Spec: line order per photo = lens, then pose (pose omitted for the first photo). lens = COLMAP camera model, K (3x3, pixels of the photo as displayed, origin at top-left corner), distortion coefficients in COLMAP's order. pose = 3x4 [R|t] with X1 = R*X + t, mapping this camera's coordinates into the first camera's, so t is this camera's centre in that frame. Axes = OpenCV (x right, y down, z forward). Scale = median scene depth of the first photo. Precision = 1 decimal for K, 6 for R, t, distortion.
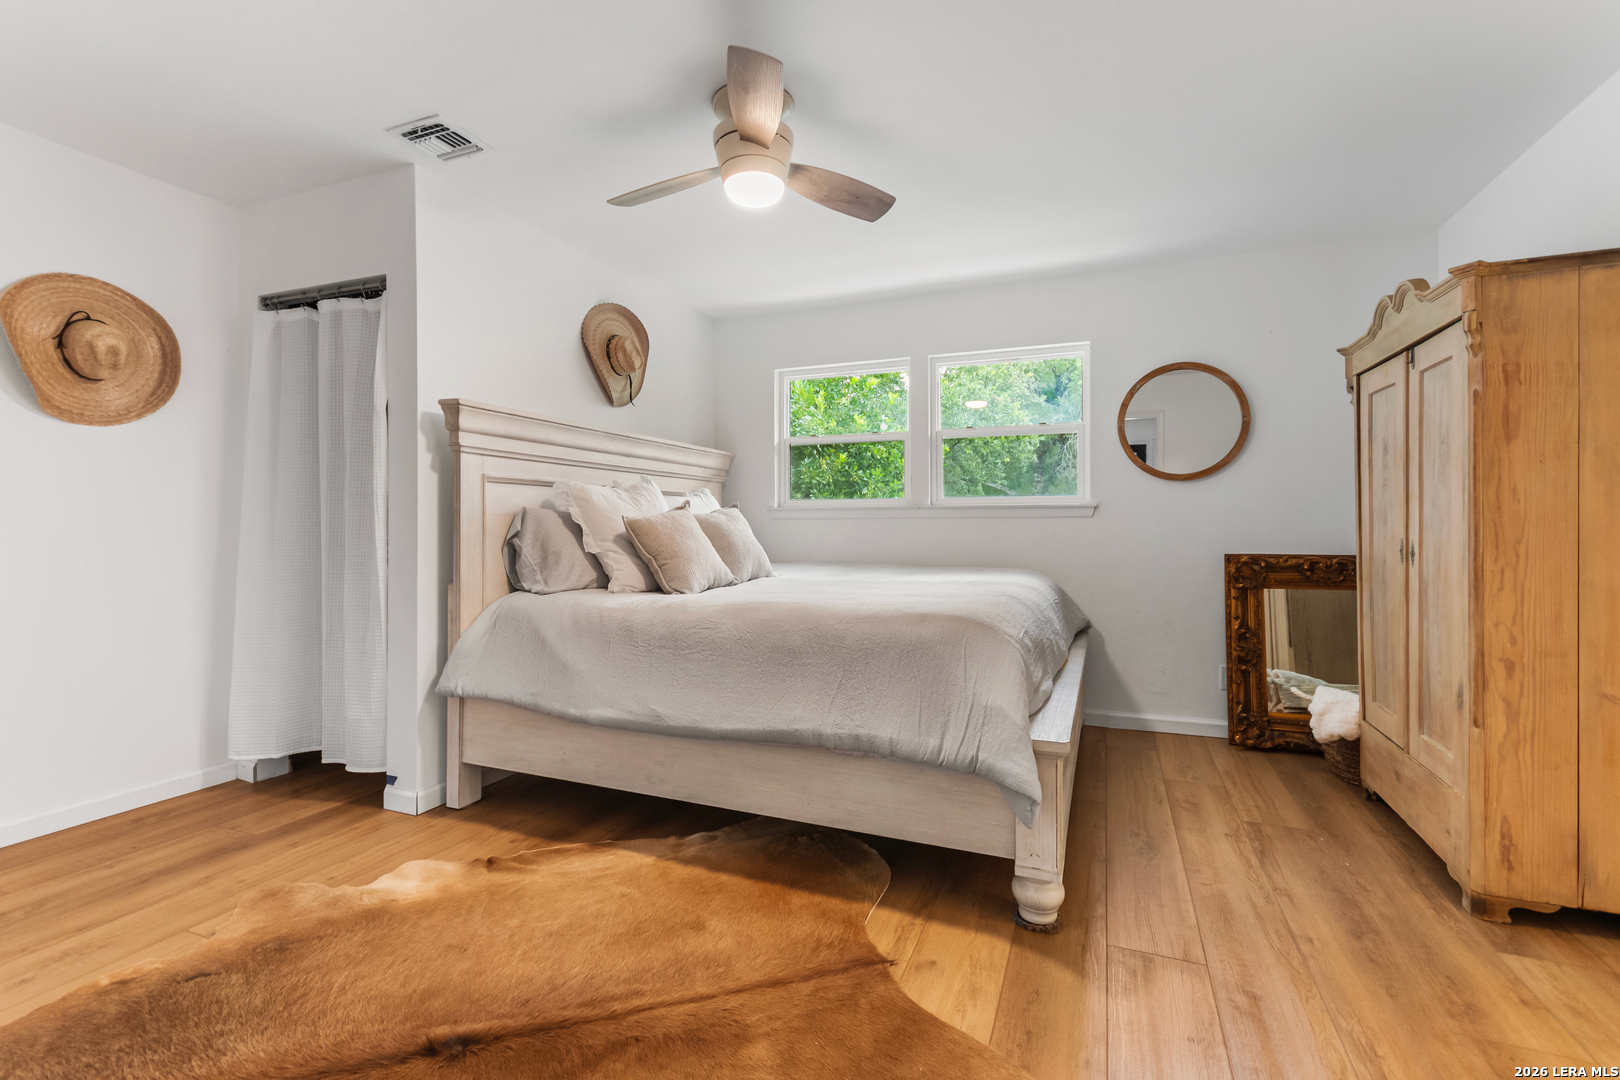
lens RADIAL K [[725.8, 0, 806.2], [0, 725.8, 522.1], [0, 0, 1]] dist [0.007183, -0.000020]
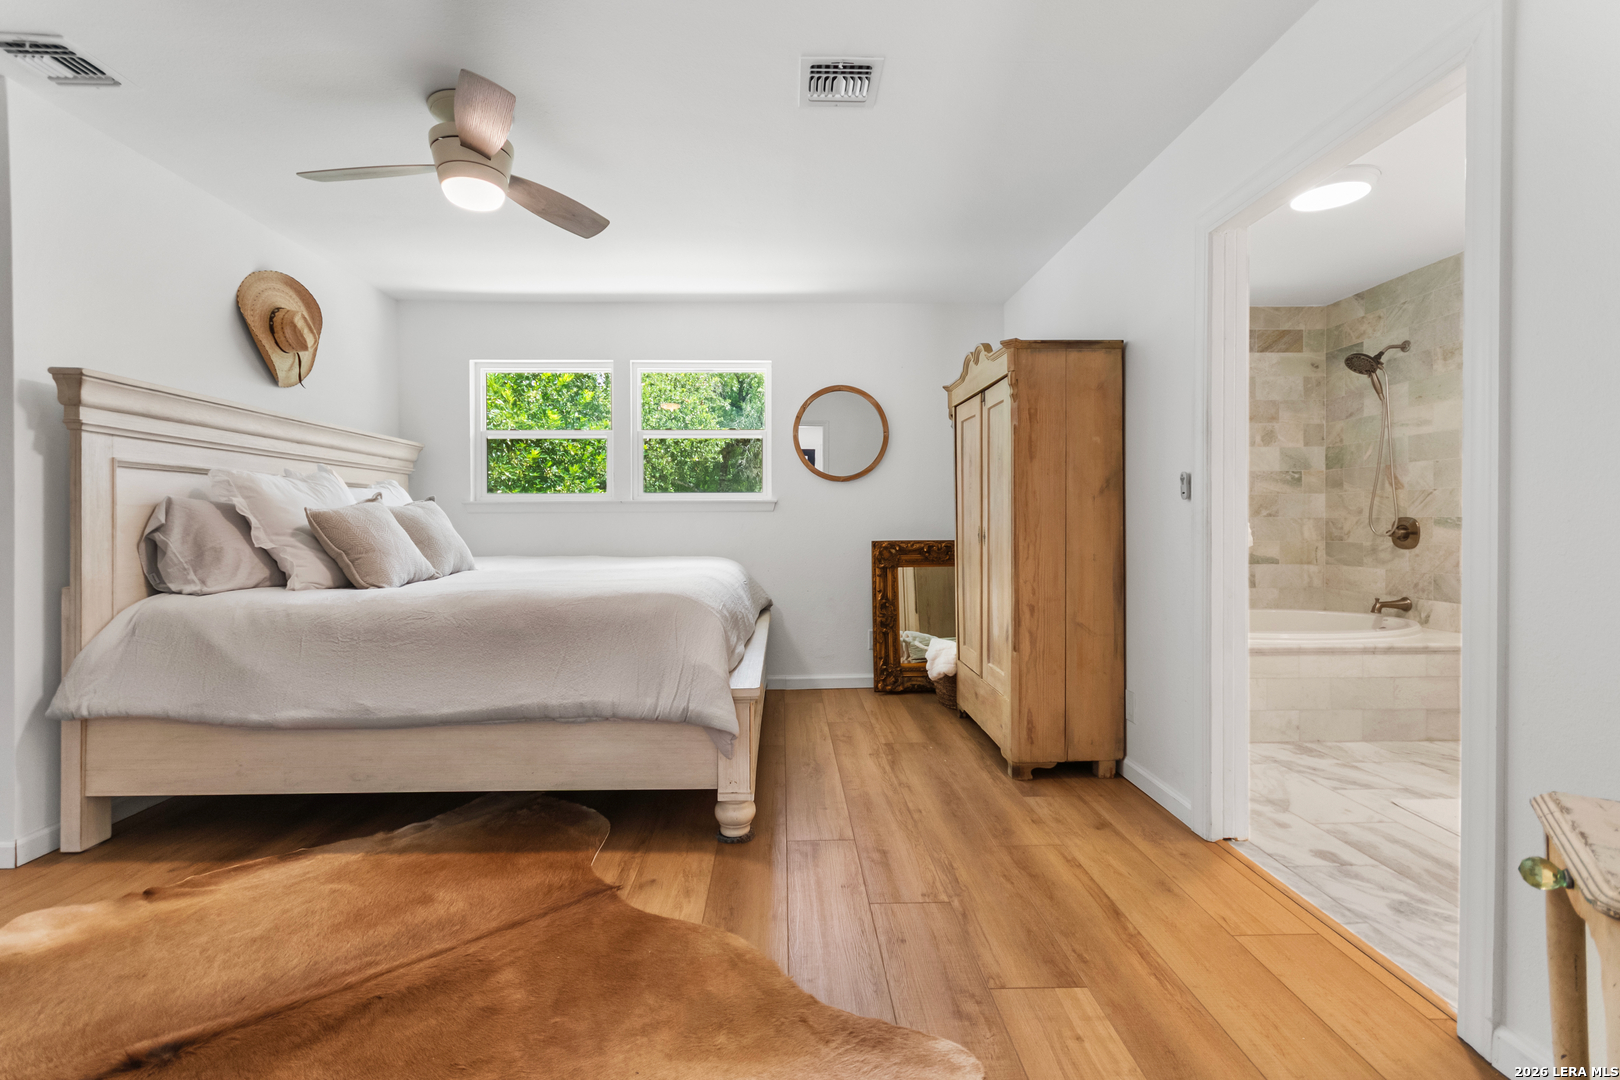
lens RADIAL K [[725.8, 0, 806.2], [0, 725.8, 522.1], [0, 0, 1]] dist [0.007183, -0.000020]
pose [[0.911157, -0.003272, 0.412045, -0.065334], [0.001618, 0.999989, 0.004363, 0.008568], [-0.412055, -0.003309, 0.911153, -0.143084]]
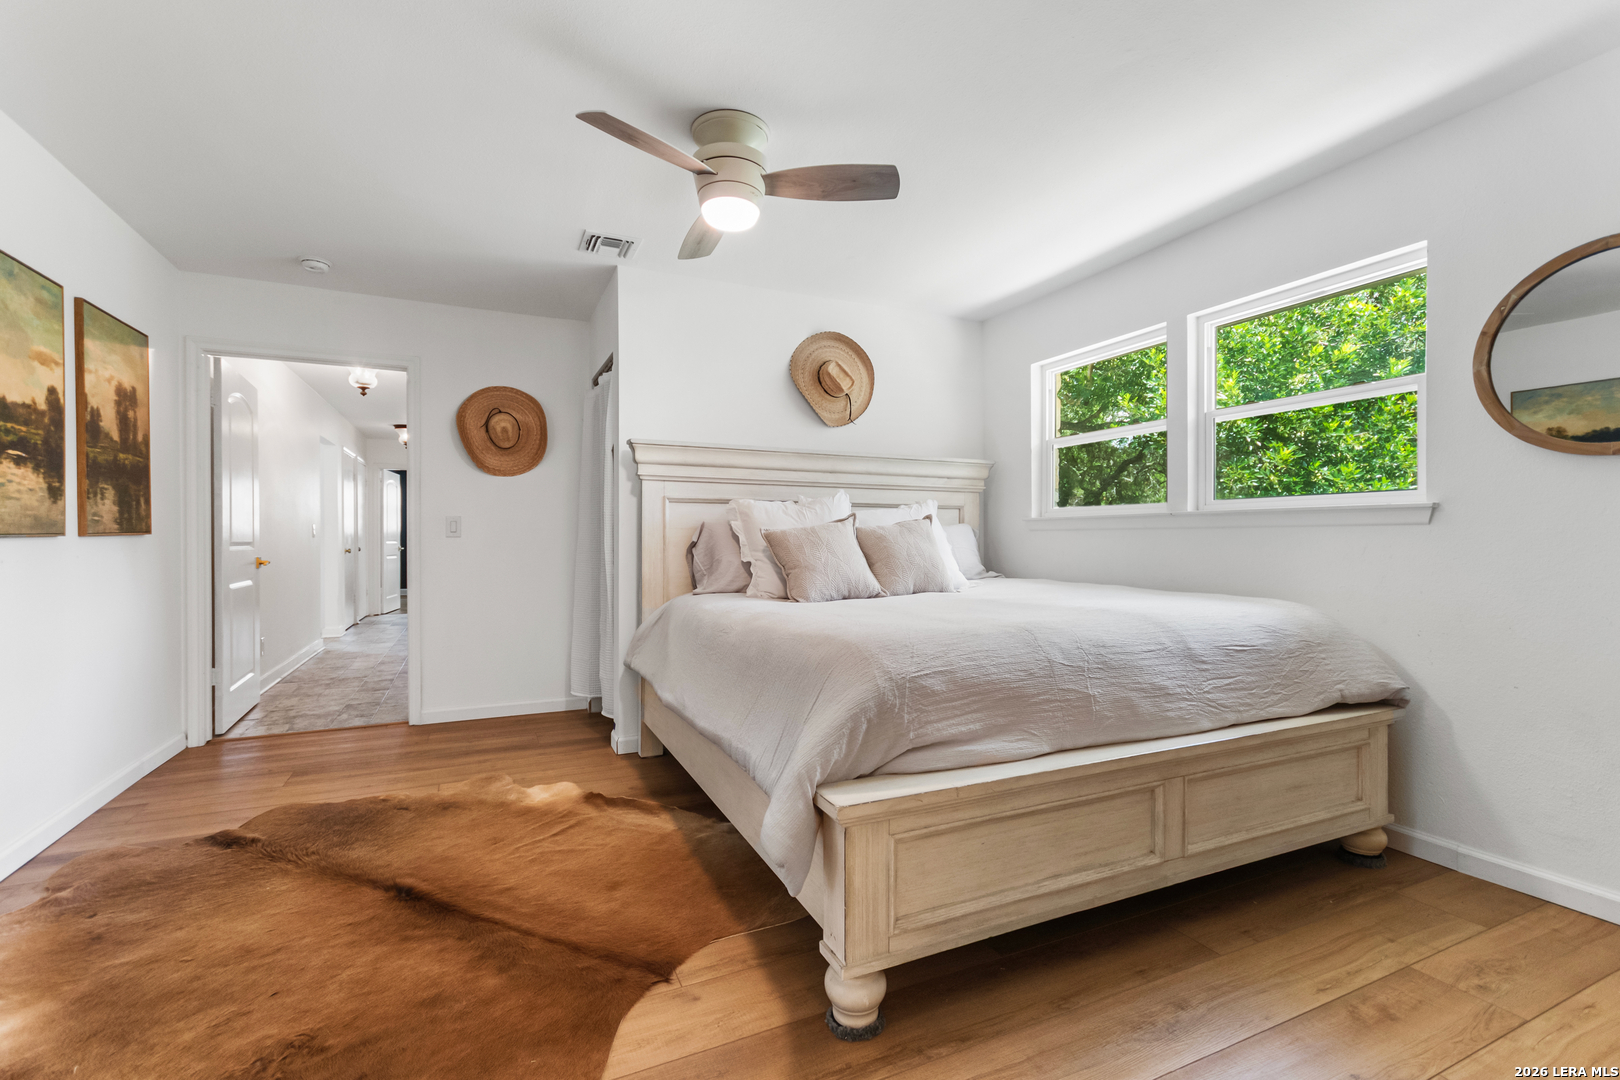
lens RADIAL K [[711.8, 0, 812.8], [0, 711.8, 538.9], [0, 0, 1]] dist [0.009391, 0.000042]
pose [[0.736674, 0.001580, -0.676247, 0.684470], [0.002008, 0.999988, 0.004524, 0.003025], [0.676246, -0.004690, 0.736661, 0.315670]]
